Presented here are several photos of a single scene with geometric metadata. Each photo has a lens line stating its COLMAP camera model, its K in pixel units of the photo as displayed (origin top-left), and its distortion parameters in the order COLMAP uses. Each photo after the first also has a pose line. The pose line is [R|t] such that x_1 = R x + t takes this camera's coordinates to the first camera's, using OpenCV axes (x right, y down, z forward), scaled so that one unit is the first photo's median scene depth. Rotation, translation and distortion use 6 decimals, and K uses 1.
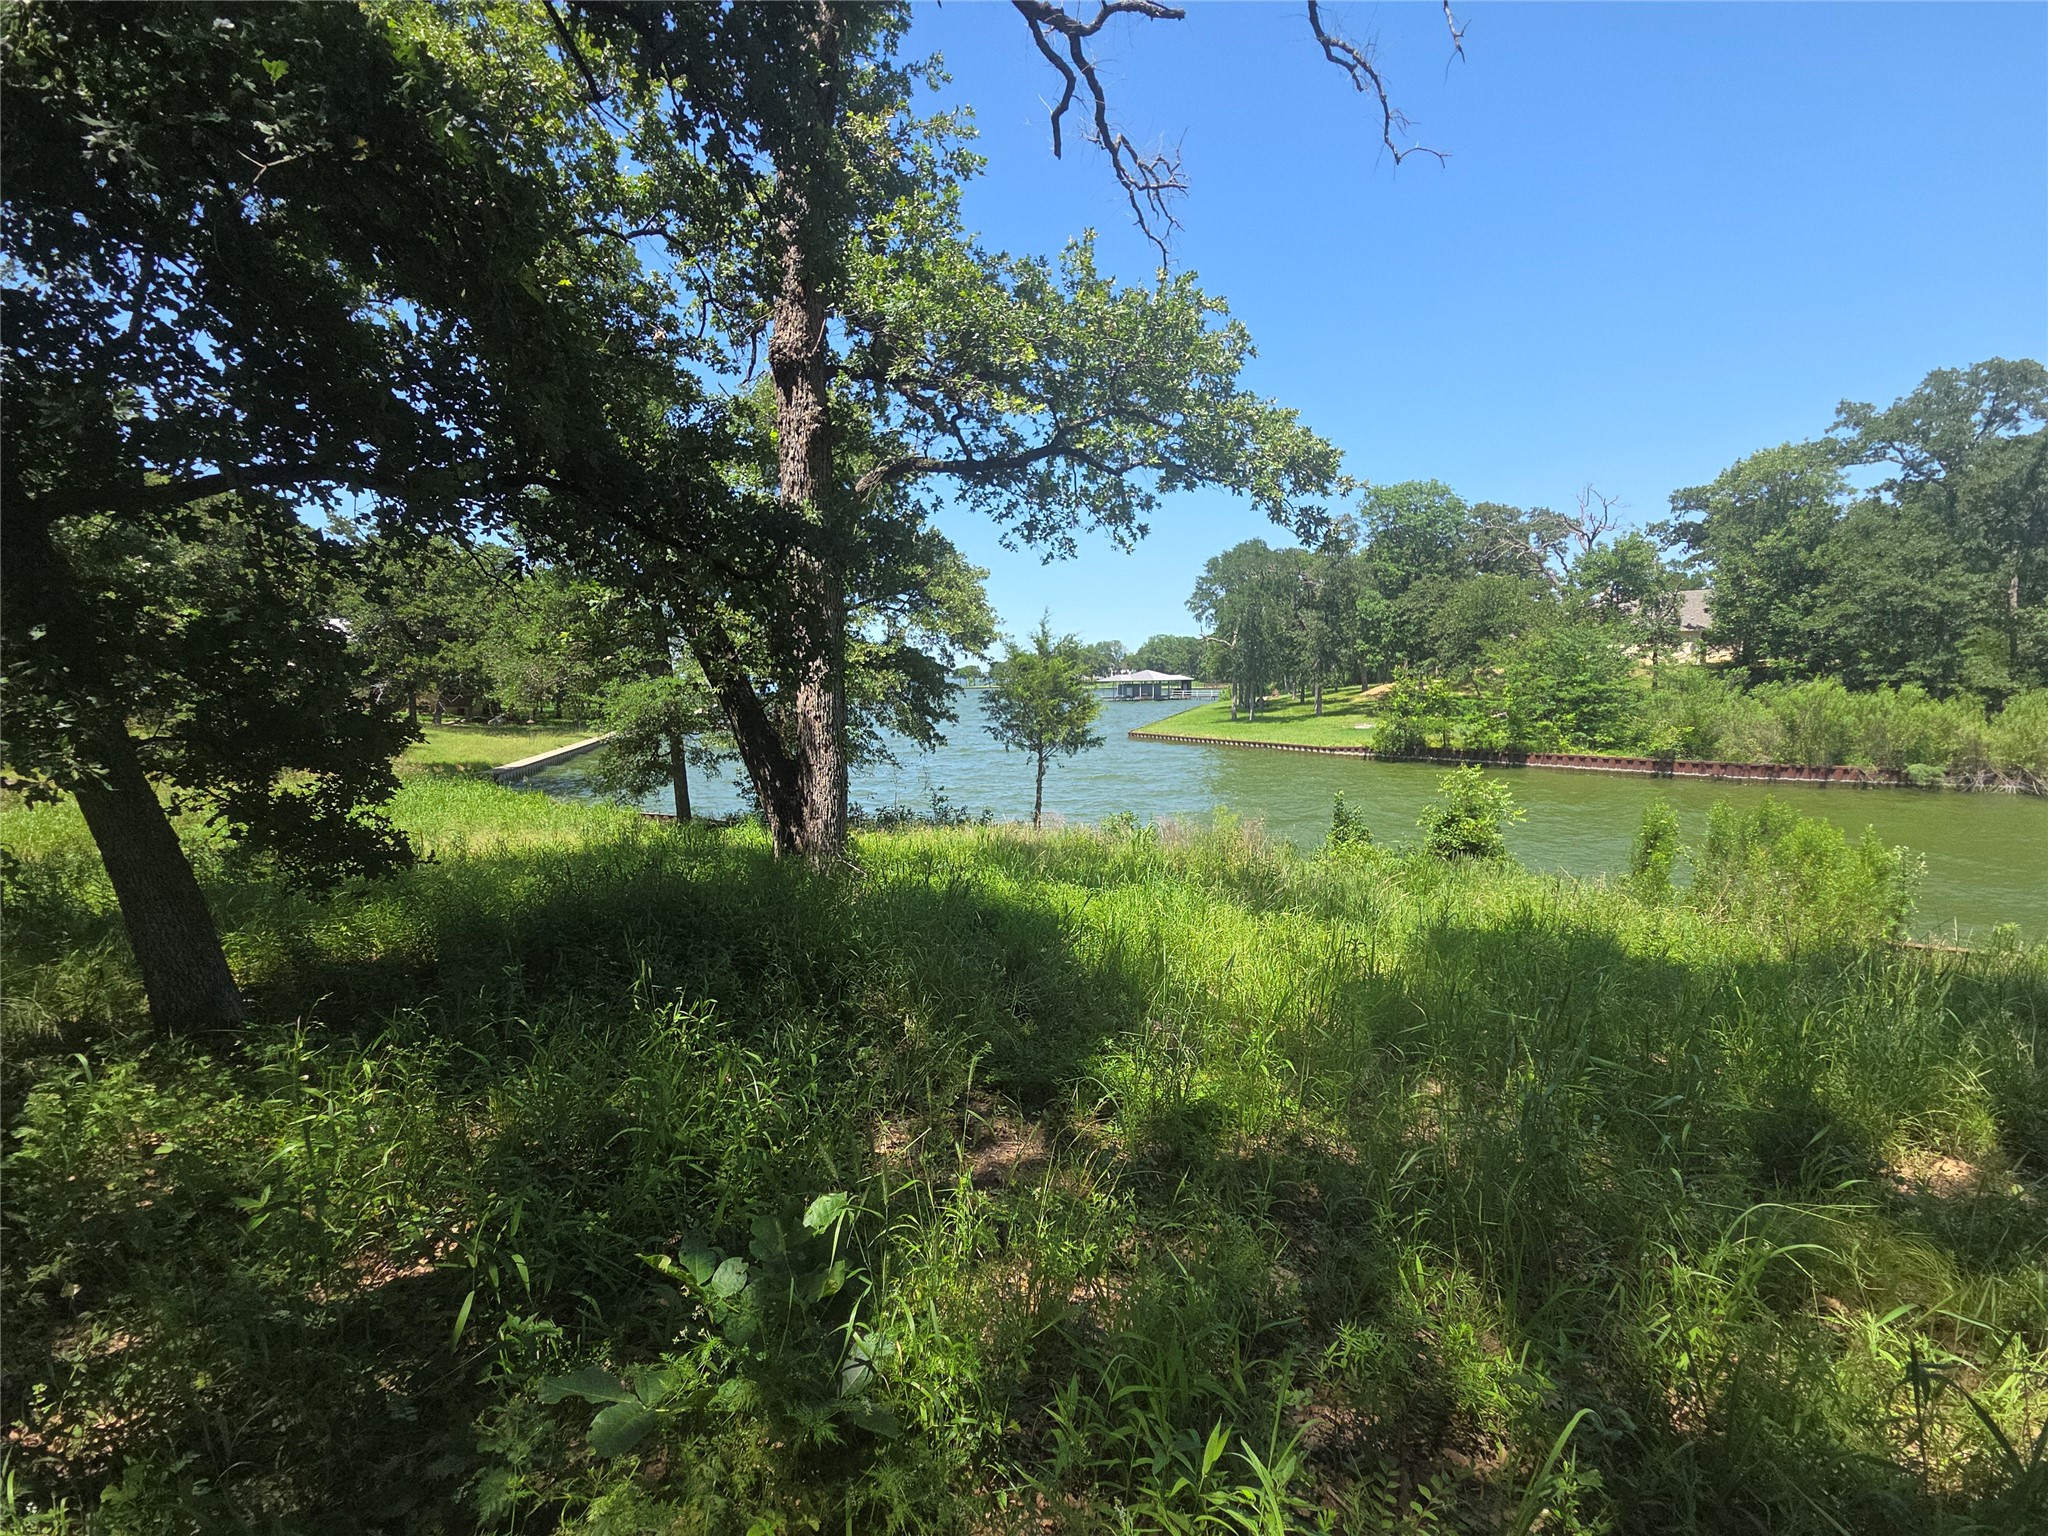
lens RADIAL K [[839.2, 0, 1026.4], [0, 839.2, 769.8], [0, 0, 1]] dist [0.017860, -0.008389]
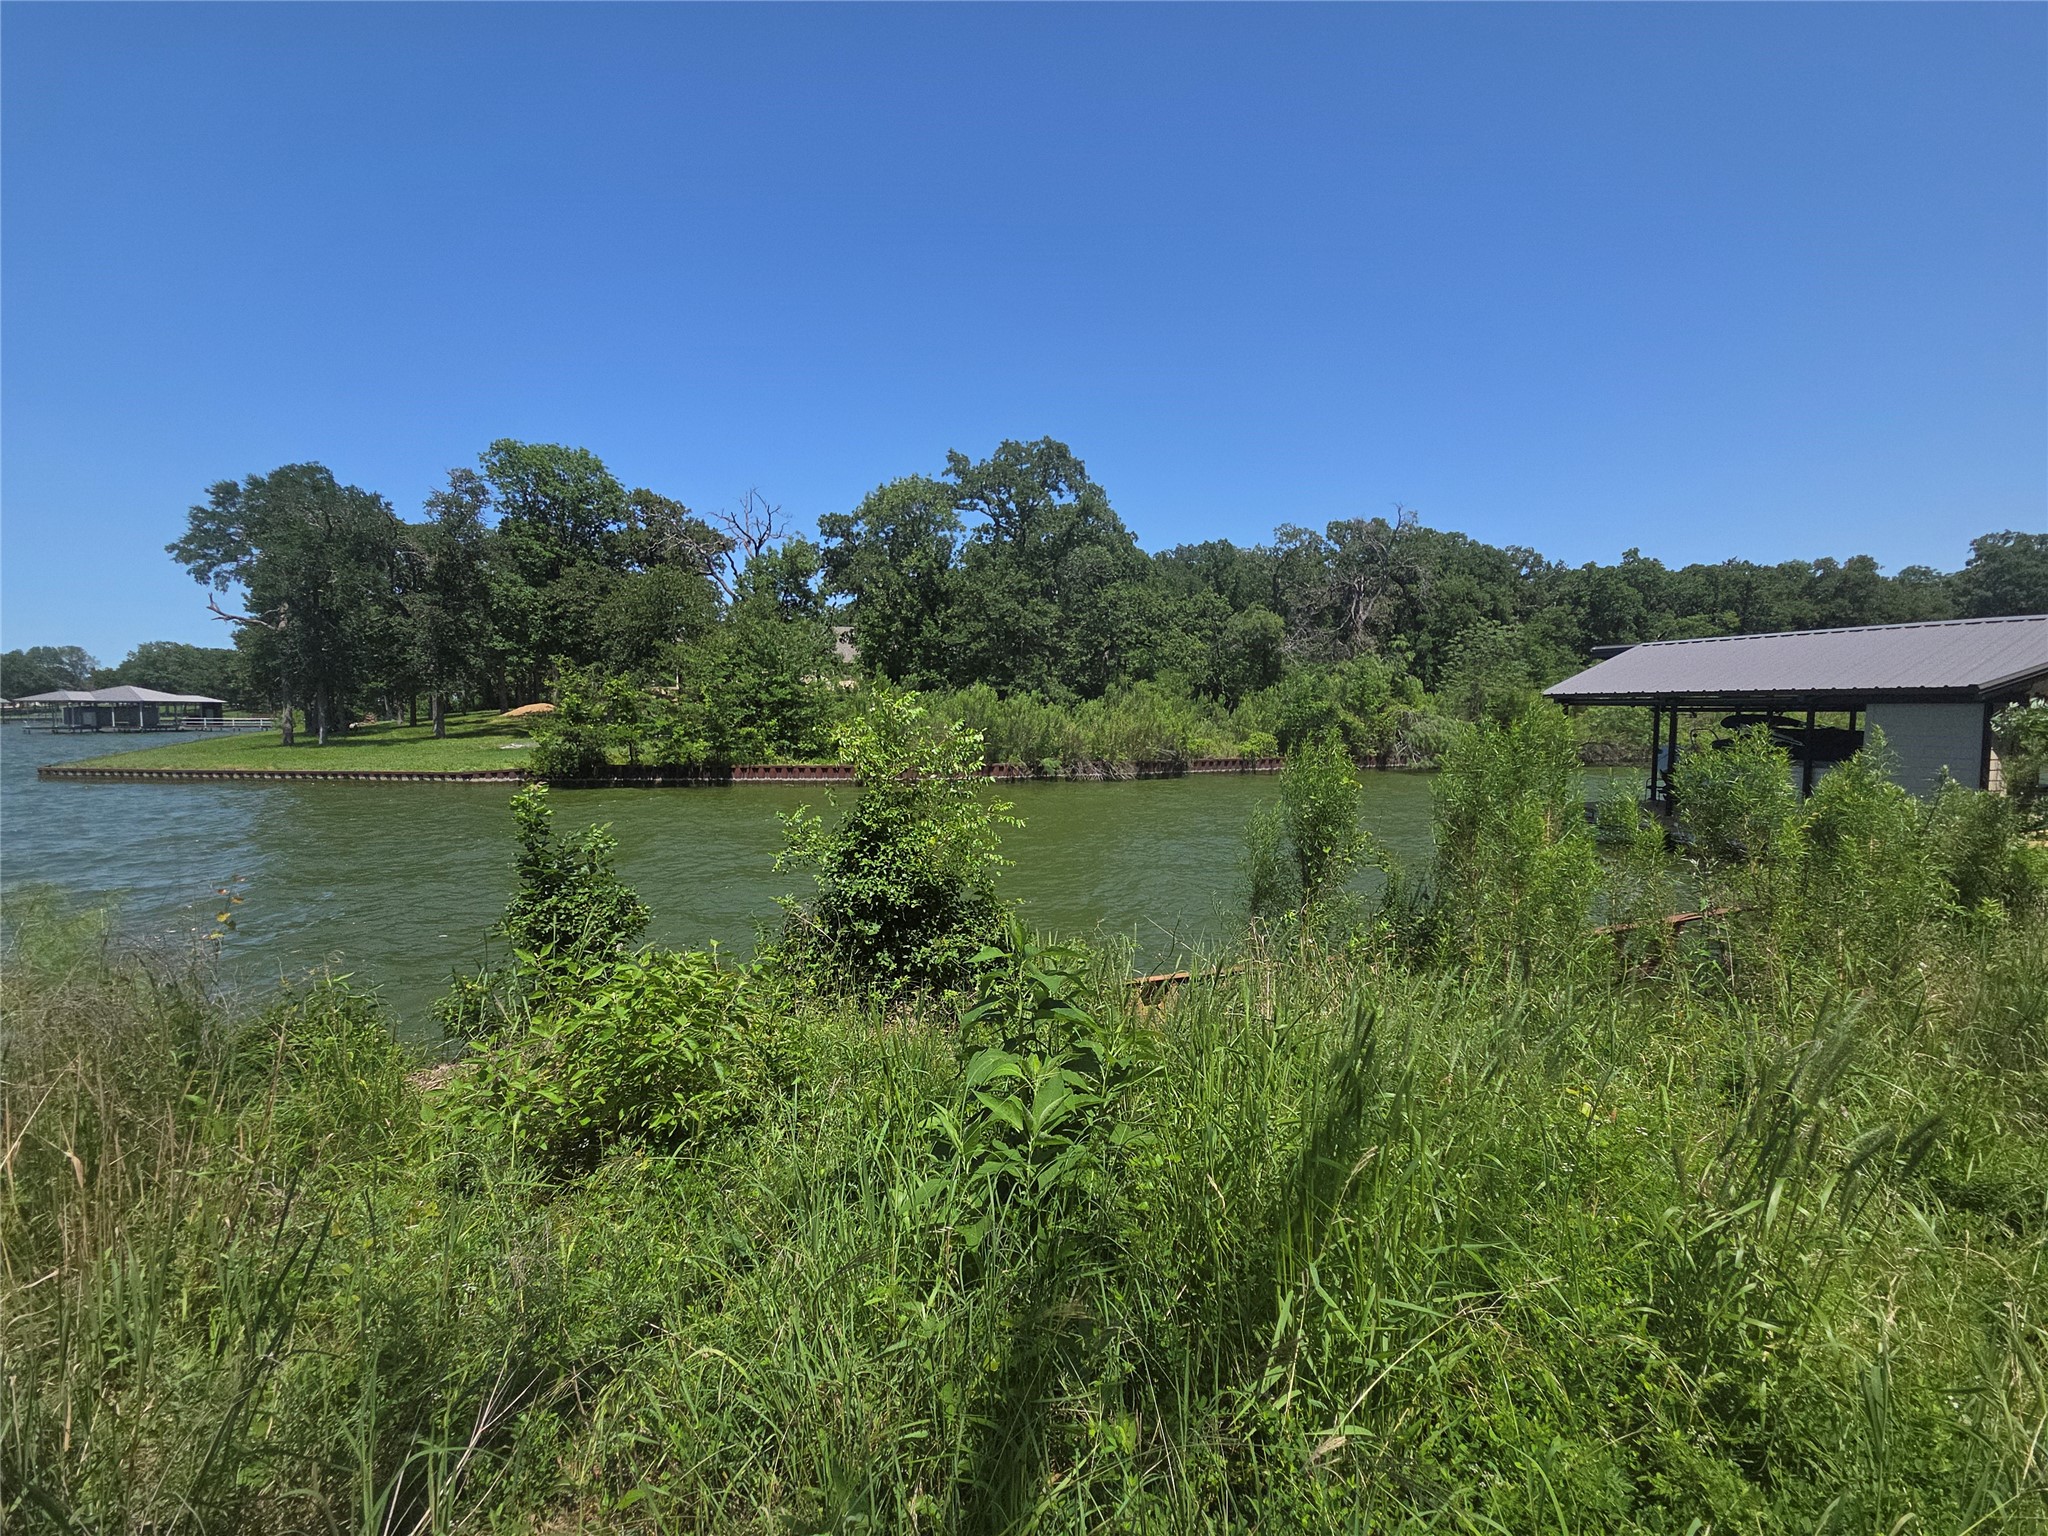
lens RADIAL K [[839.2, 0, 1026.4], [0, 839.2, 766.9], [0, 0, 1]] dist [0.017860, -0.008389]
pose [[0.589208, -0.031614, 0.807363, 0.112119], [0.073596, 0.997180, -0.014664, 0.018176], [-0.804622, 0.068059, 0.589873, 0.331485]]
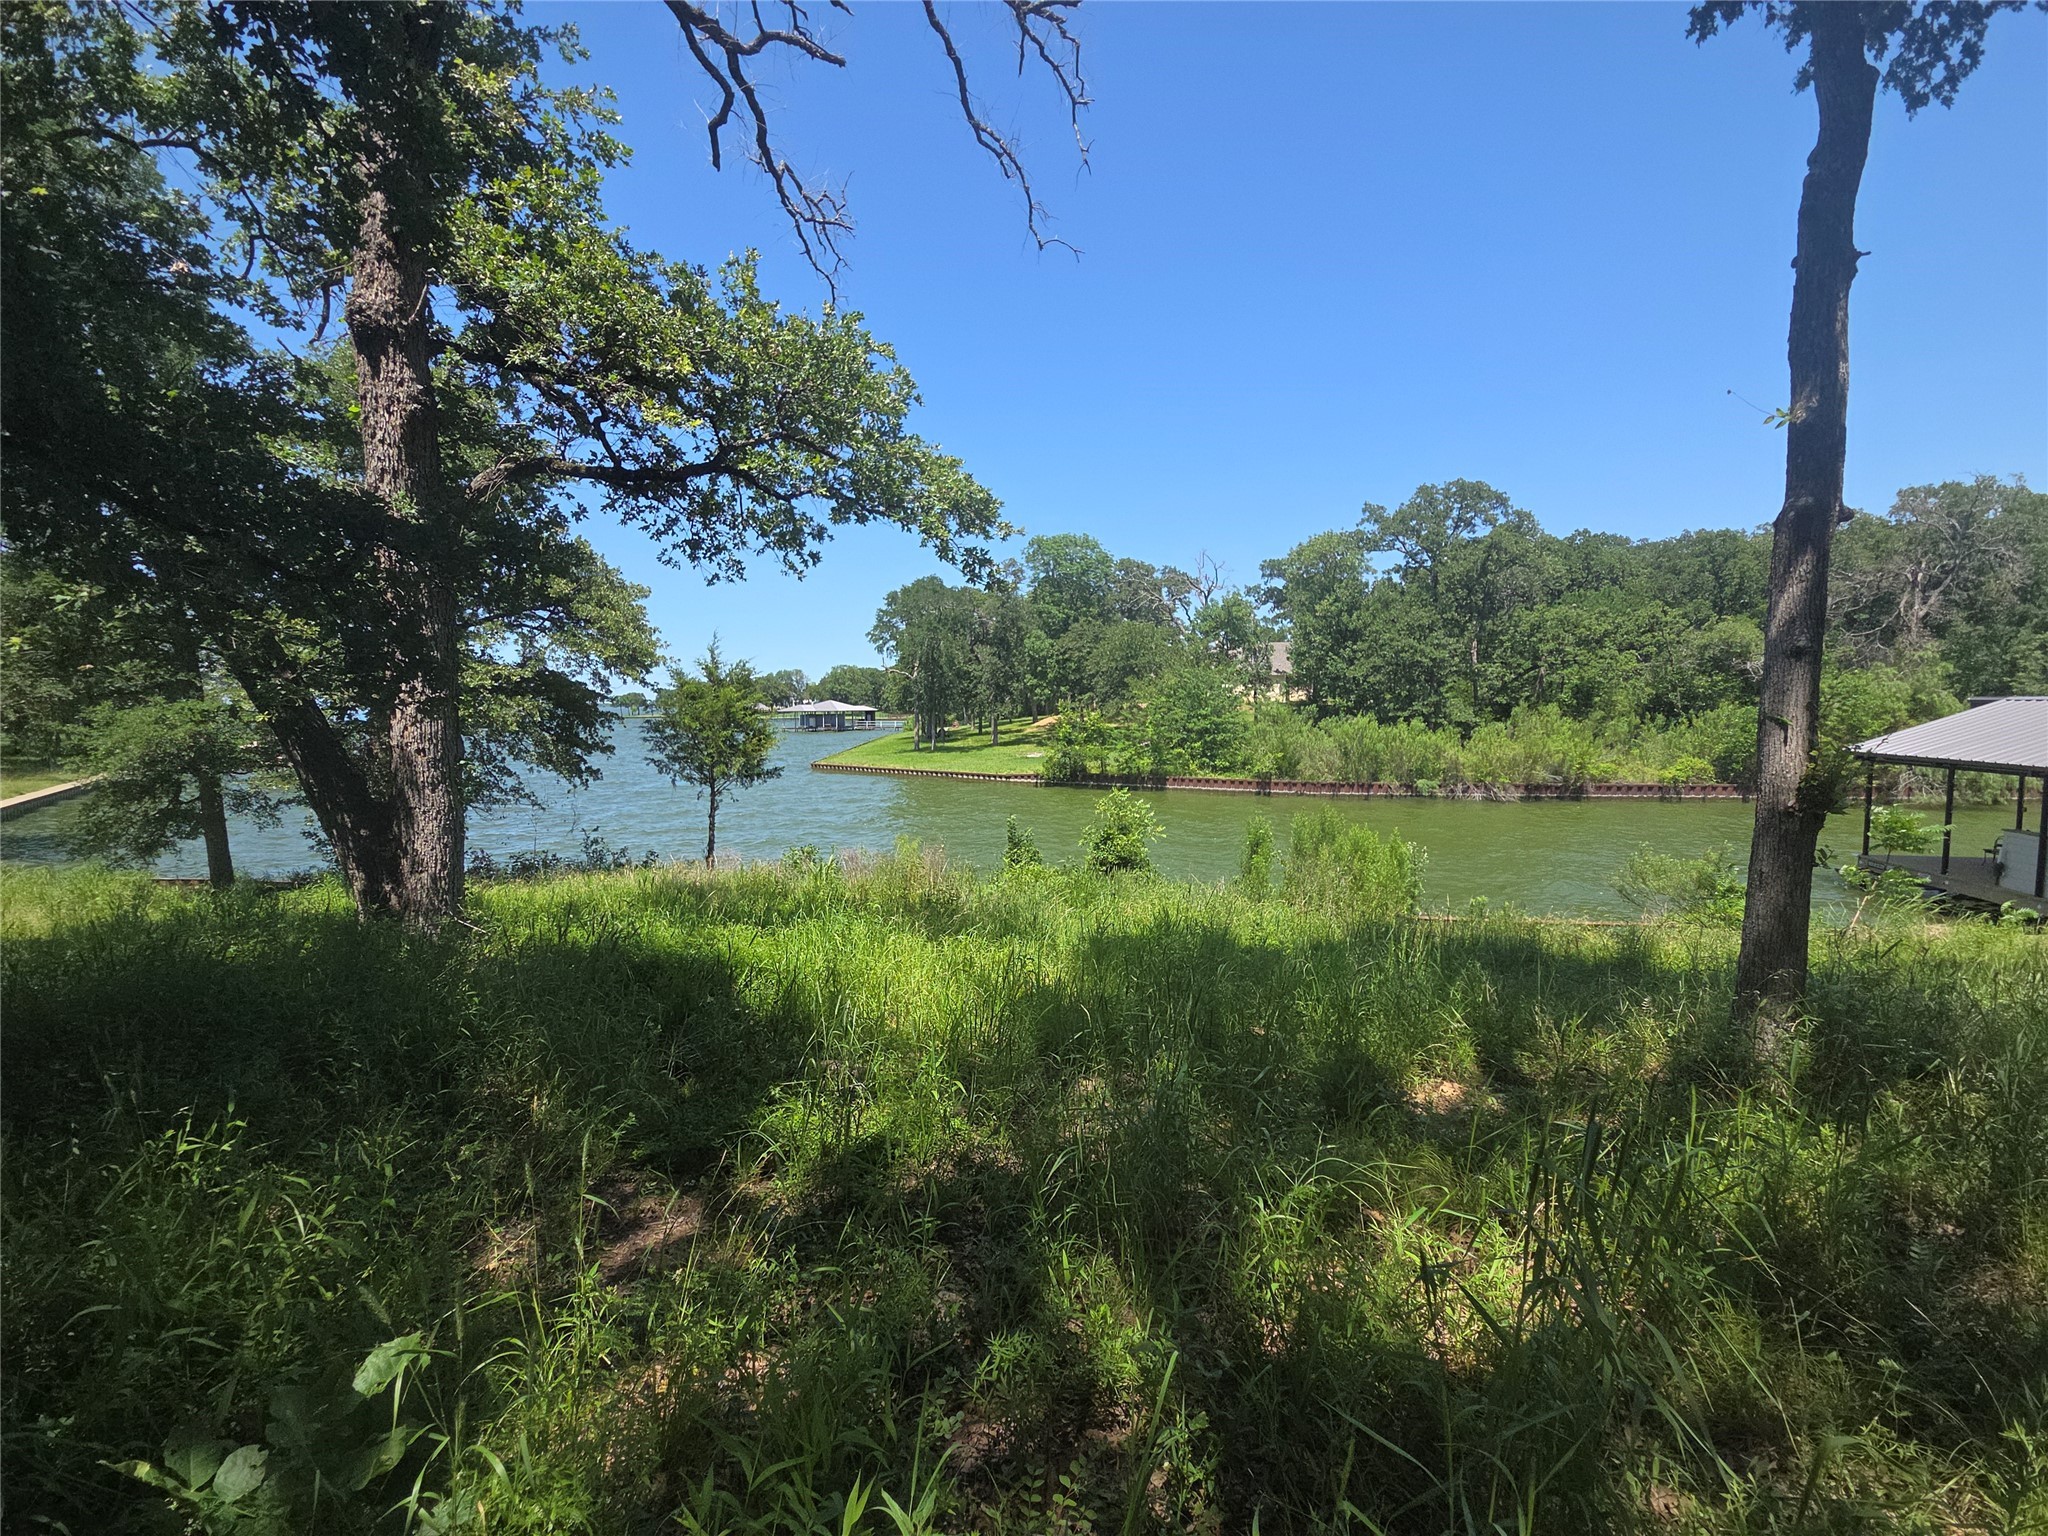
lens RADIAL K [[839.2, 0, 1027.4], [0, 839.2, 769.2], [0, 0, 1]] dist [0.017860, -0.008389]
pose [[0.931878, -0.016176, 0.362411, 0.002082], [0.029502, 0.999076, -0.031266, 0.000036], [-0.361570, 0.039828, 0.931494, 0.000111]]
